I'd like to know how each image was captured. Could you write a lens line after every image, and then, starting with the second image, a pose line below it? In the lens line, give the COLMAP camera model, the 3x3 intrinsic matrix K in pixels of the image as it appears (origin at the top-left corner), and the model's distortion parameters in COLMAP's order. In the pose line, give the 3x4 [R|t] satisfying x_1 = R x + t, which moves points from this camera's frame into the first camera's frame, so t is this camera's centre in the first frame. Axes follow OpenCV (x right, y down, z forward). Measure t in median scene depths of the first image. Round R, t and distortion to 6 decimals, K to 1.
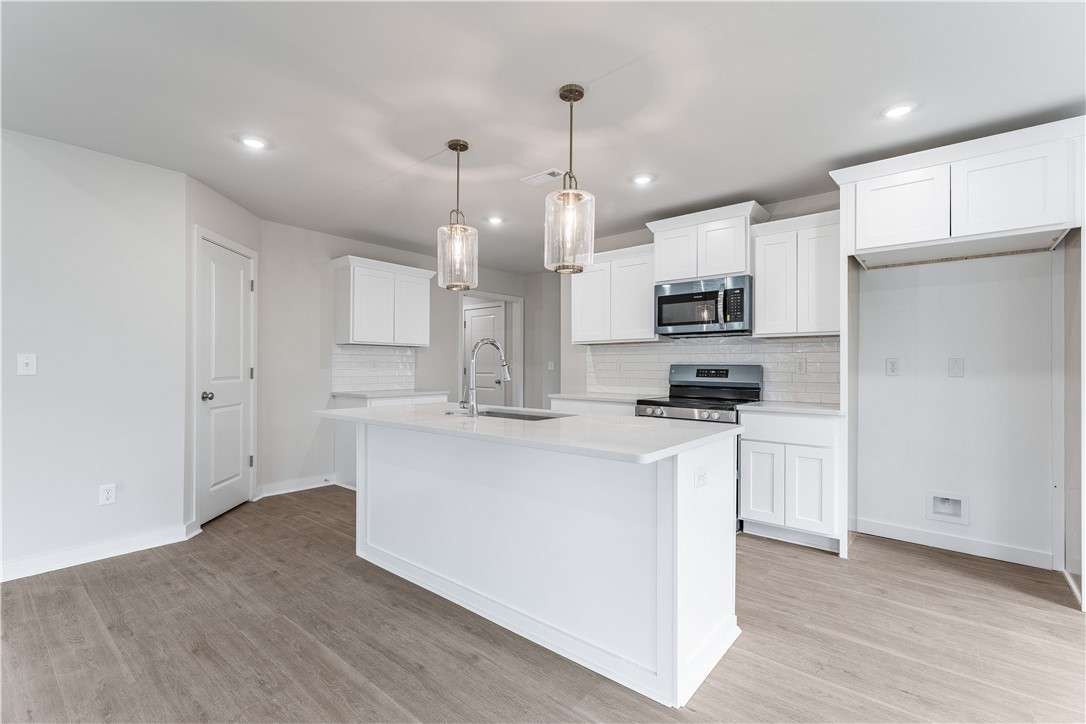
lens RADIAL K [[481.7, 0, 540.3], [0, 481.7, 368.1], [0, 0, 1]] dist [-0.001737, 0.000200]
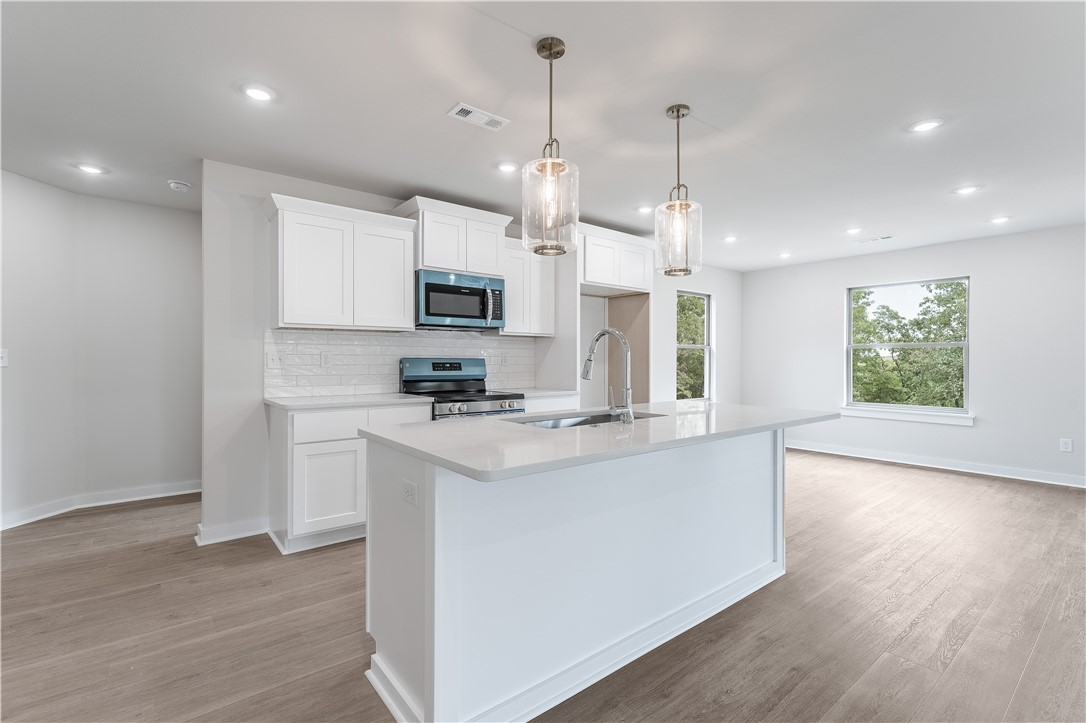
lens RADIAL K [[501.7, 0, 537.3], [0, 501.7, 359.0], [0, 0, 1]] dist [-0.001359, -0.001723]
pose [[0.188275, 0.000210, 0.982116, -0.818728], [0.002015, 0.999998, -0.000600, -0.005773], [-0.982114, 0.002092, 0.188274, 0.802244]]
